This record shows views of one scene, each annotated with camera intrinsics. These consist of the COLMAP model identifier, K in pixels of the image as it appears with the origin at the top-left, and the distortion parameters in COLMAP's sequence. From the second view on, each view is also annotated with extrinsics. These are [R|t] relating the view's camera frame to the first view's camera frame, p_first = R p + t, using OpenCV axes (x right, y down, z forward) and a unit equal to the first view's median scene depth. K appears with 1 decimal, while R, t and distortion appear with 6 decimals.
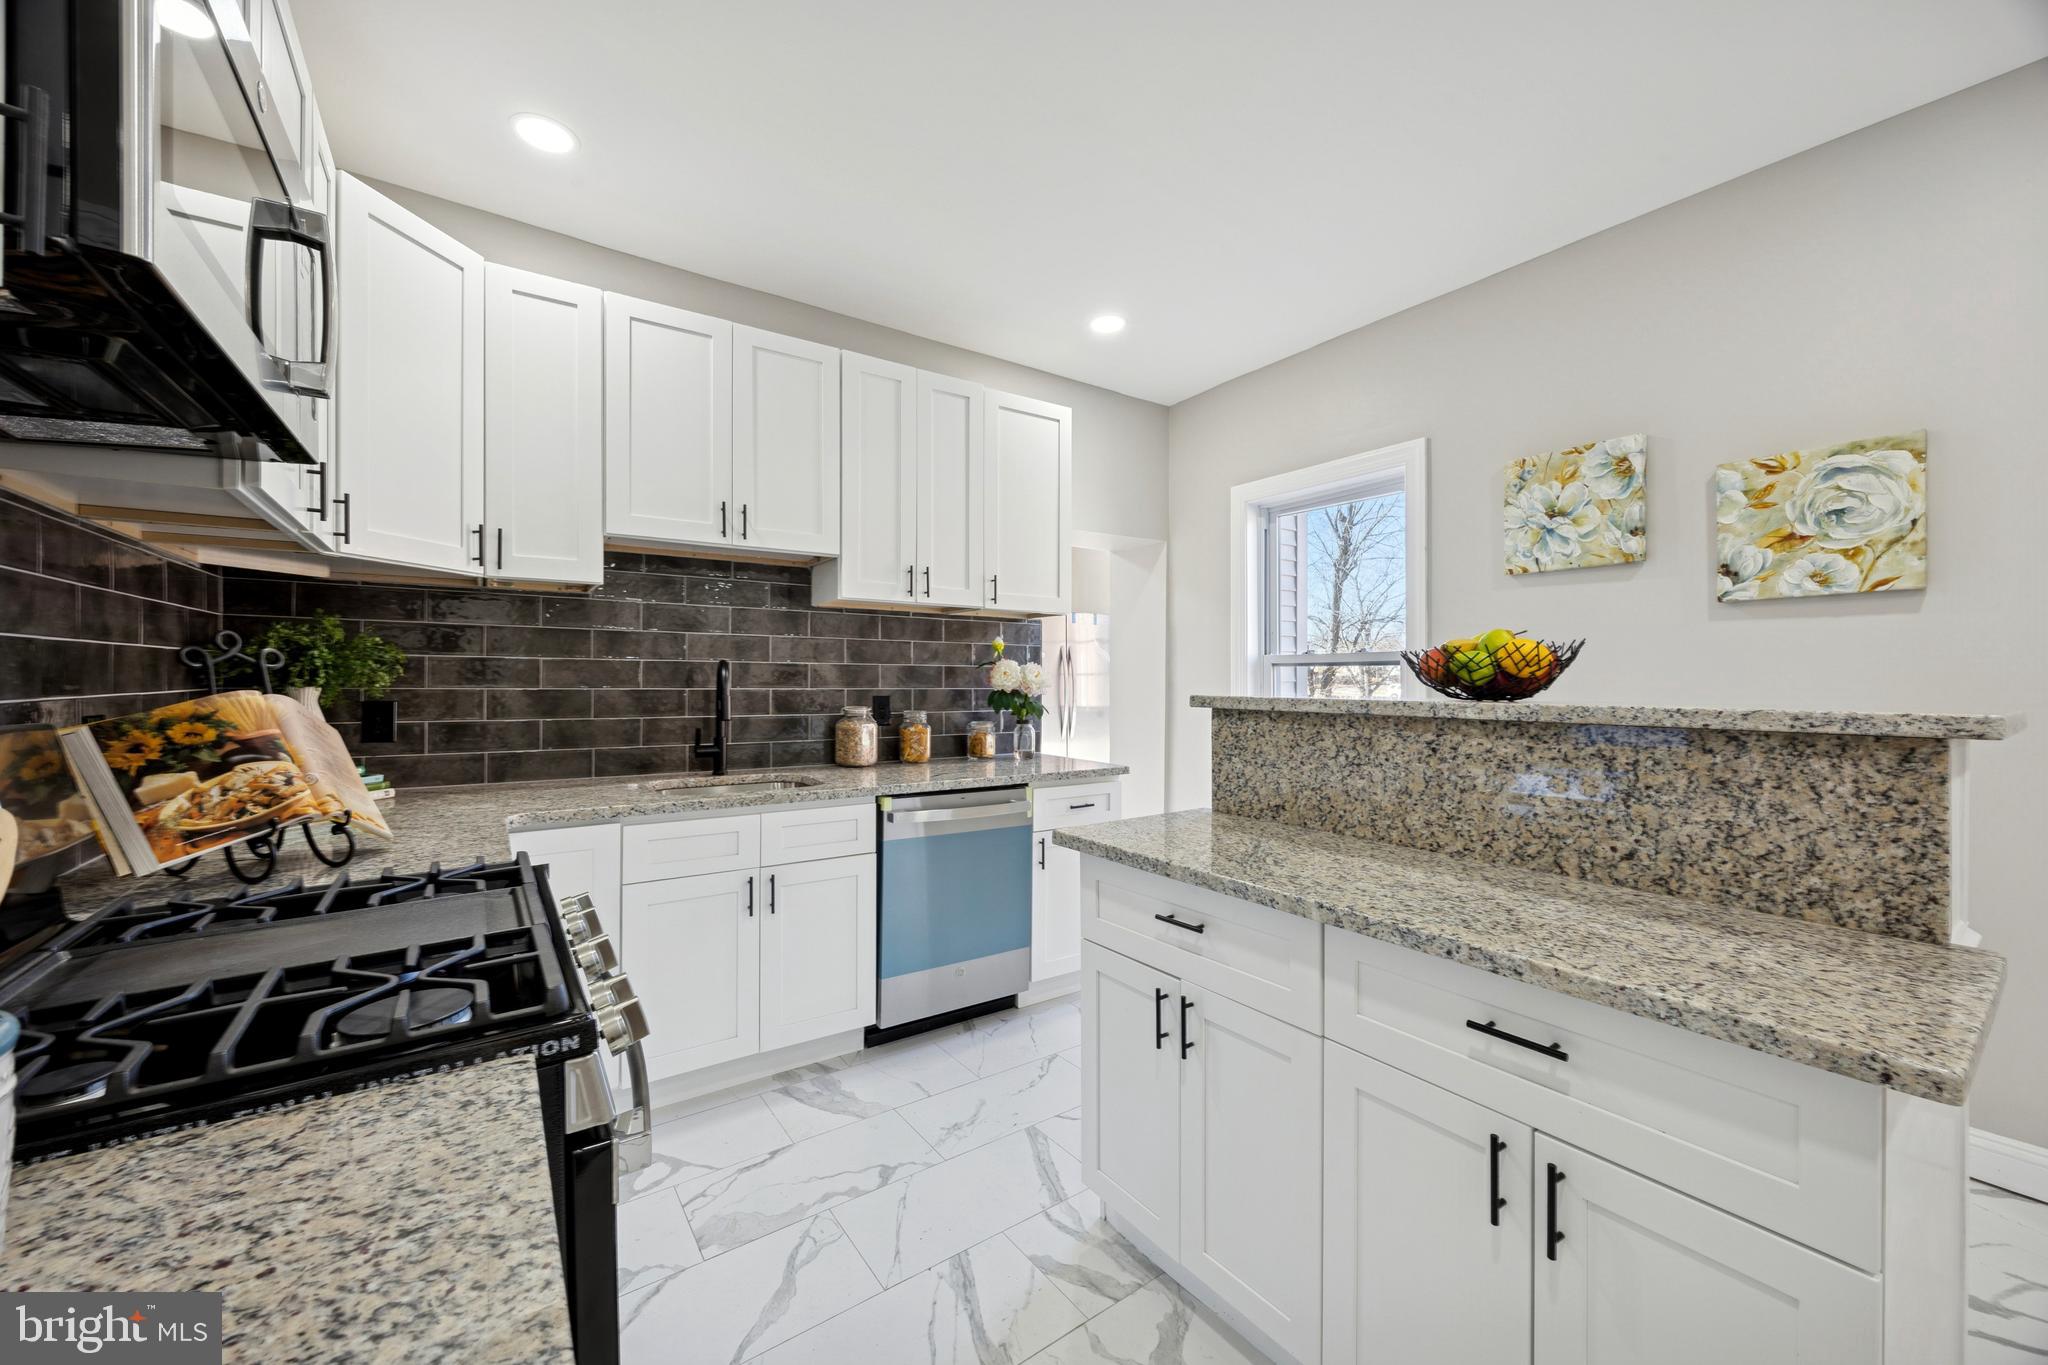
lens RADIAL K [[776.1, 0, 1013.8], [0, 776.1, 677.9], [0, 0, 1]] dist [-0.000537, -0.000028]
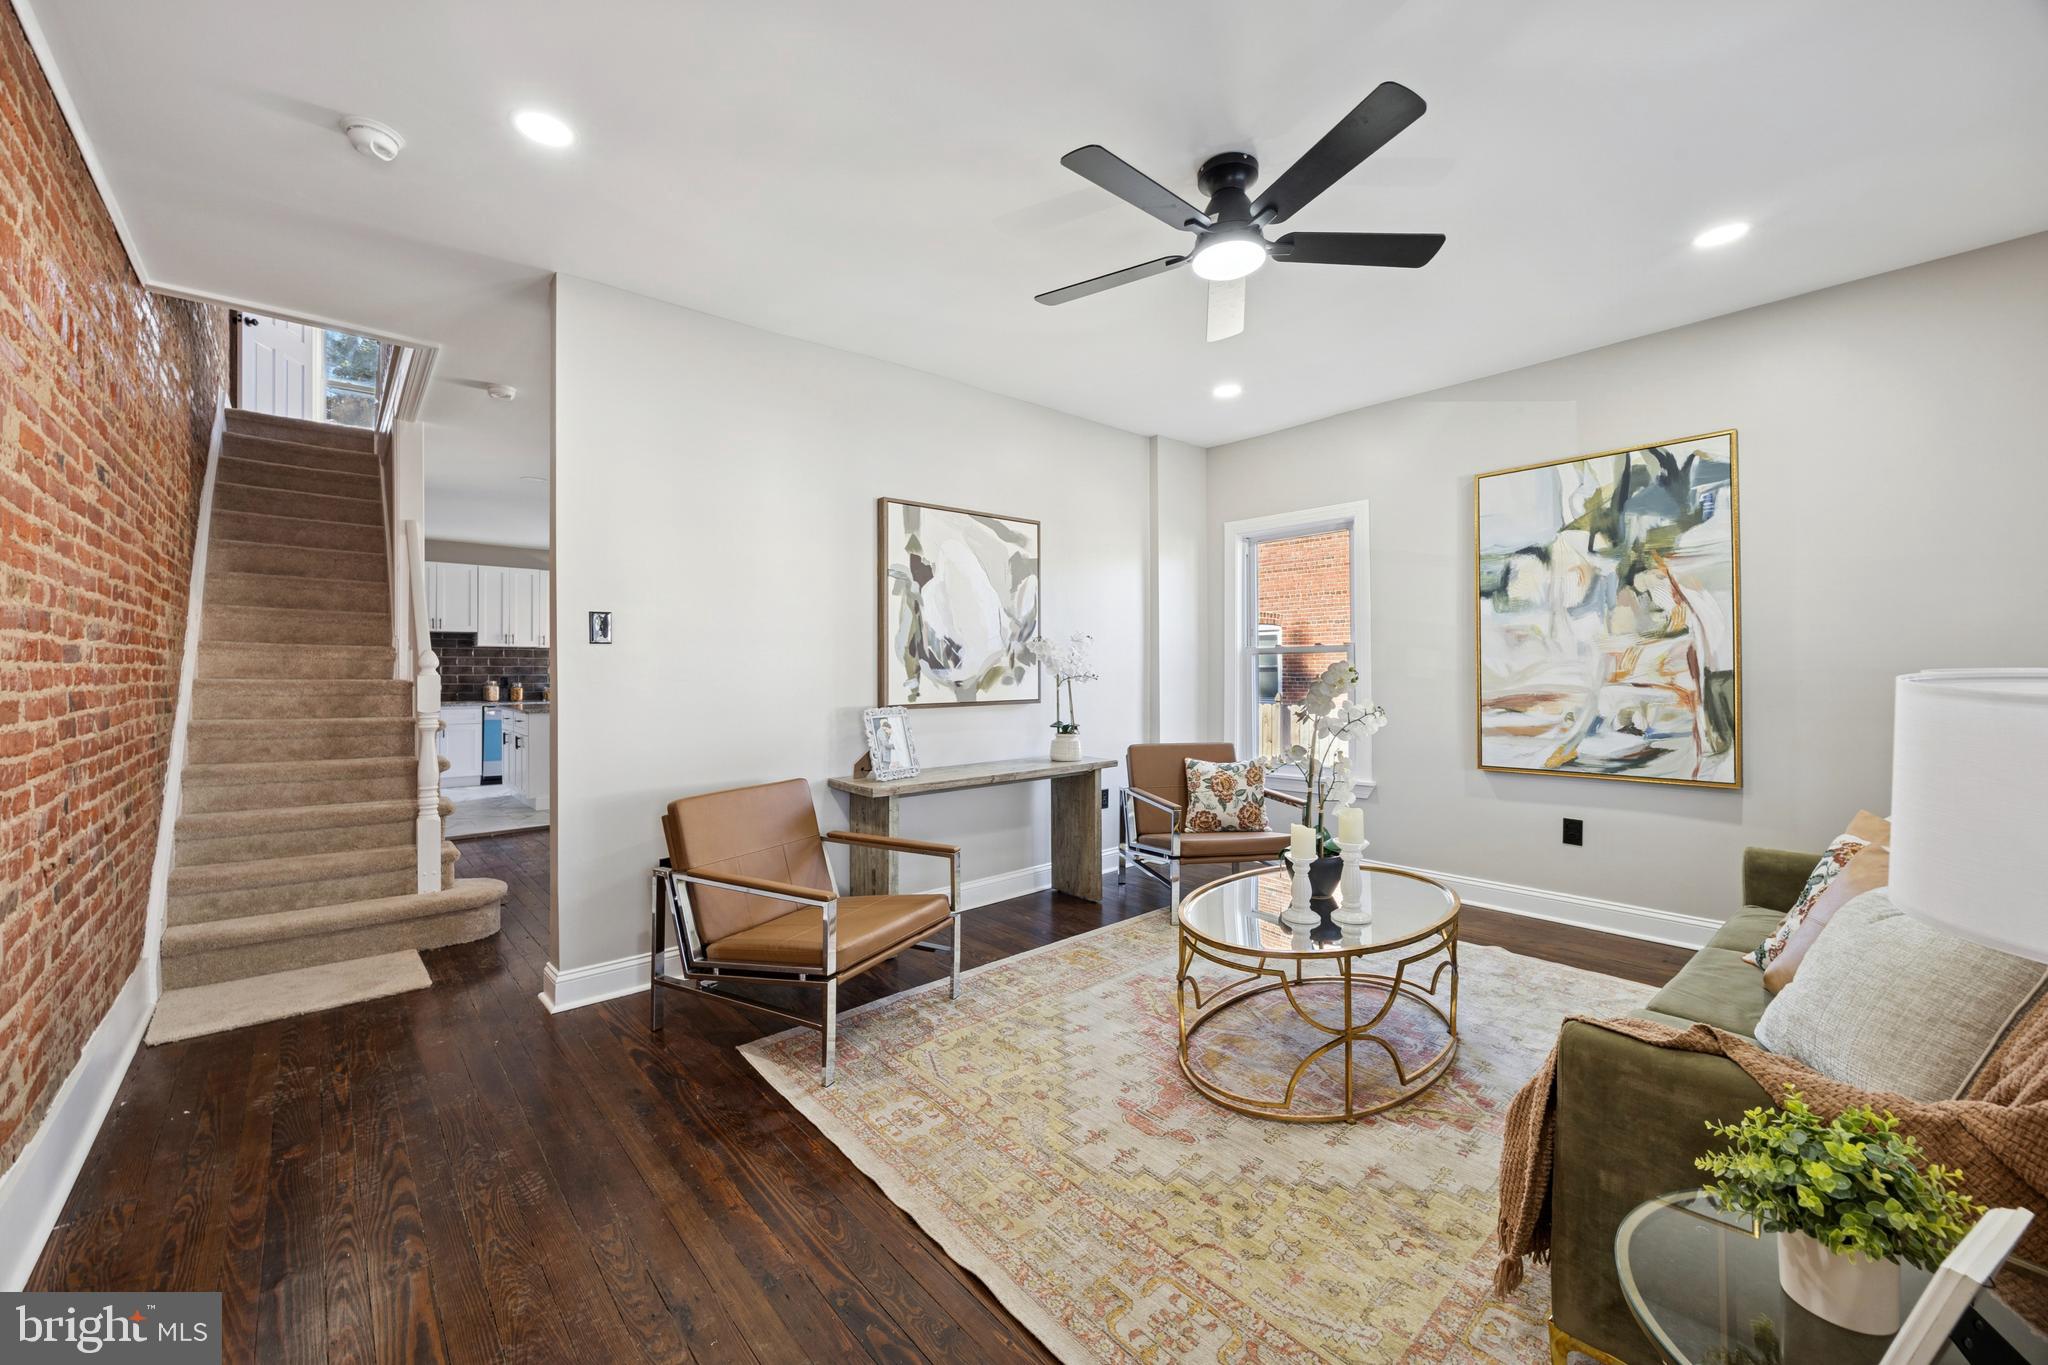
lens RADIAL K [[790.5, 0, 1013.4], [0, 790.5, 682.8], [0, 0, 1]] dist [-0.000453, -0.000025]
pose [[0.994035, -0.010020, 0.108599, 1.478029], [0.008856, 0.999898, 0.011195, 0.028613], [-0.108700, -0.010166, 0.994023, -2.242044]]
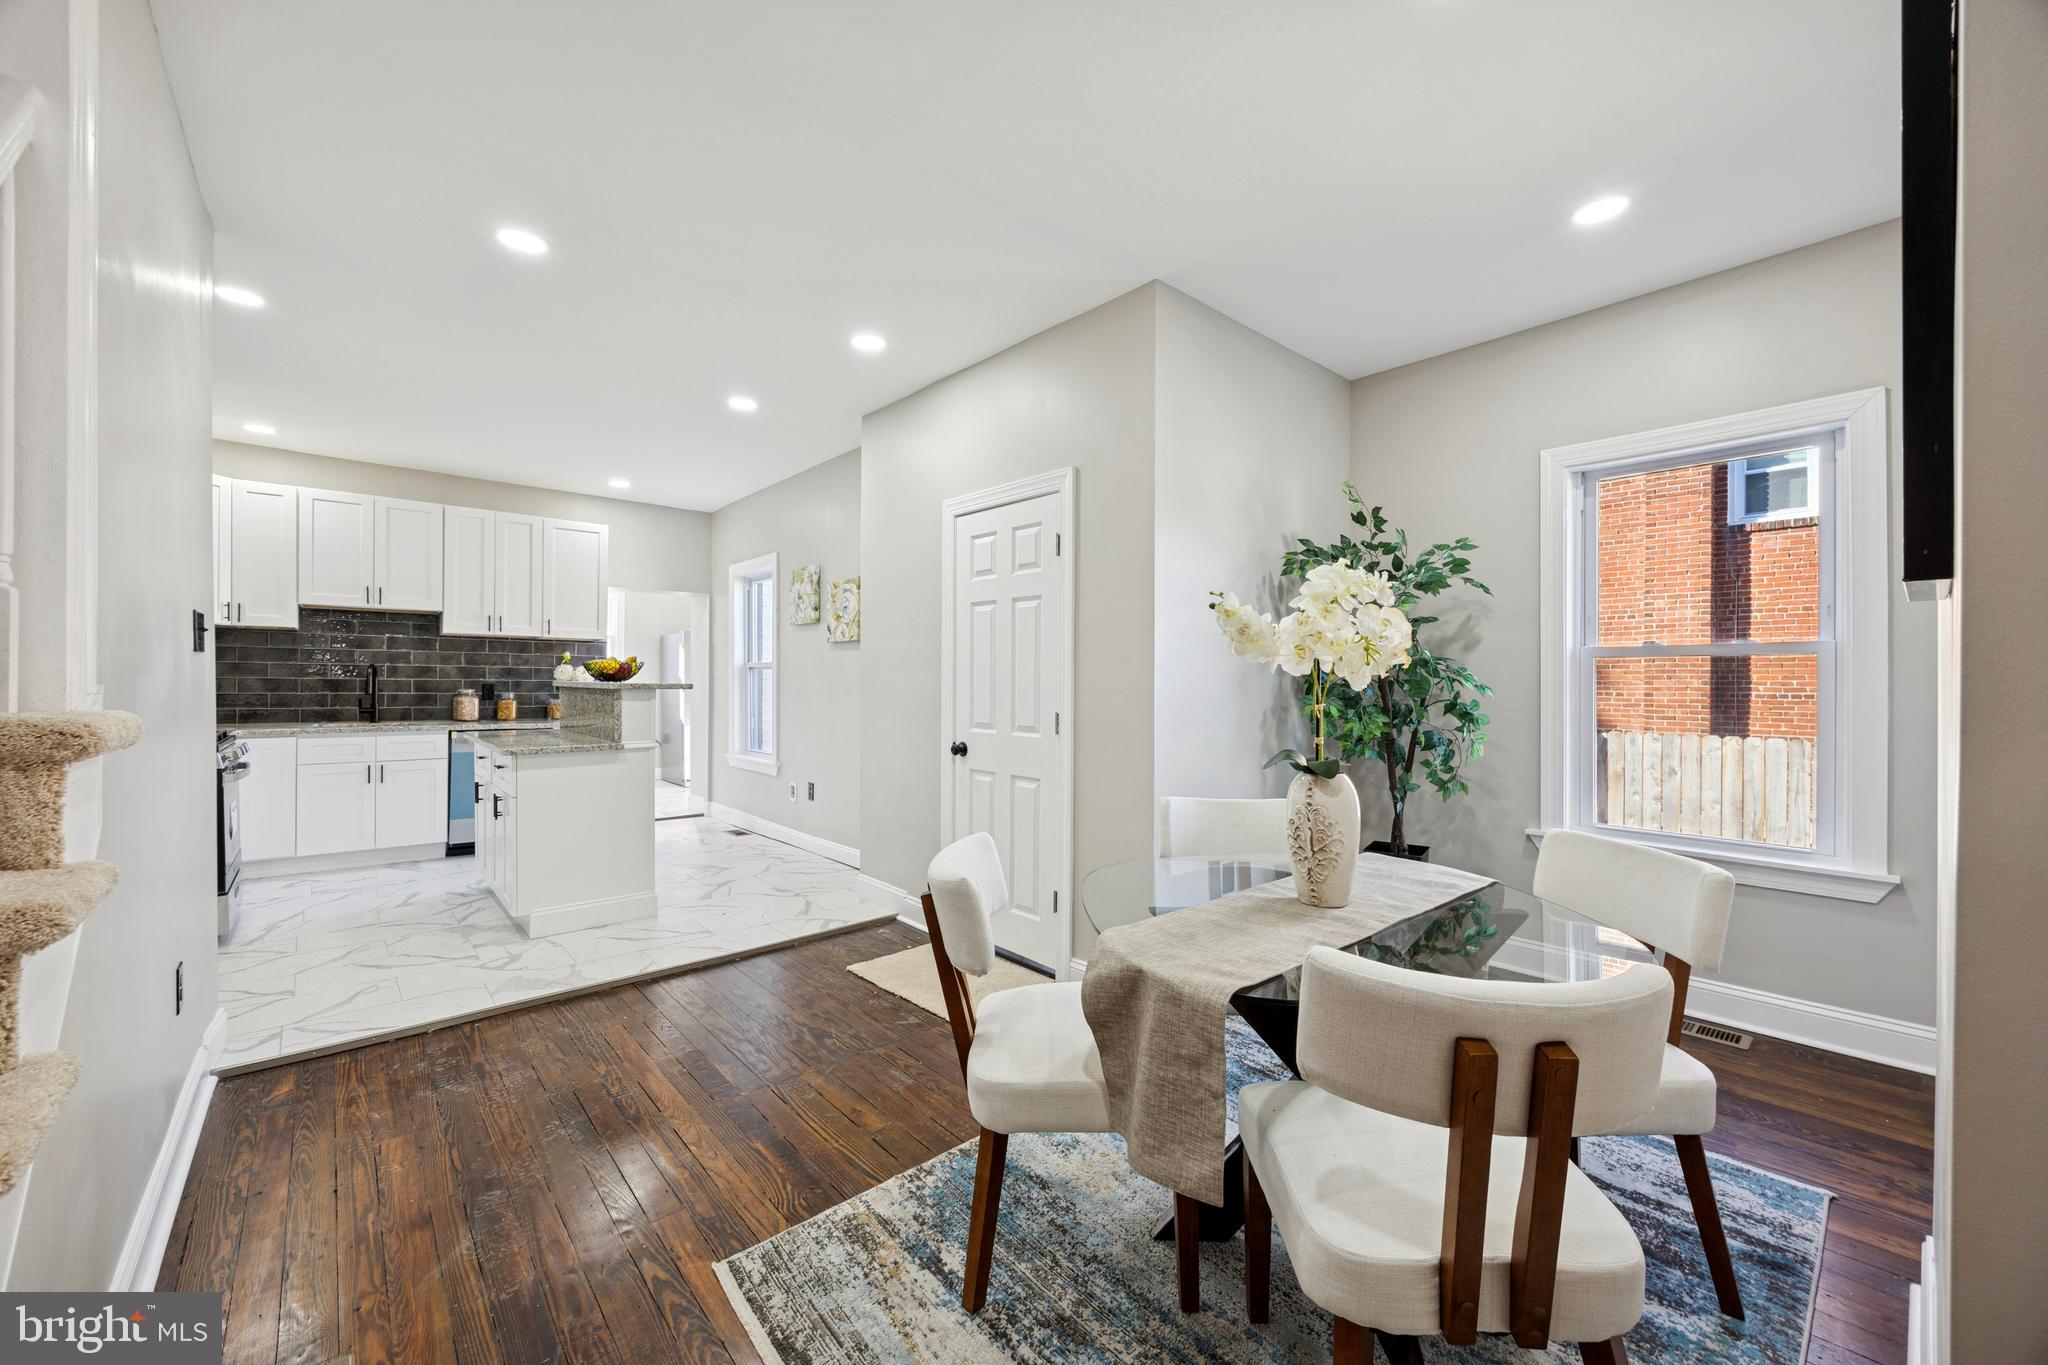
lens RADIAL K [[790.5, 0, 1013.4], [0, 790.5, 682.8], [0, 0, 1]] dist [-0.000453, -0.000025]
pose [[0.994553, 0.005456, 0.104086, 0.943857], [-0.005733, 0.999981, 0.002369, 0.010043], [-0.104071, -0.002953, 0.994565, -1.065356]]
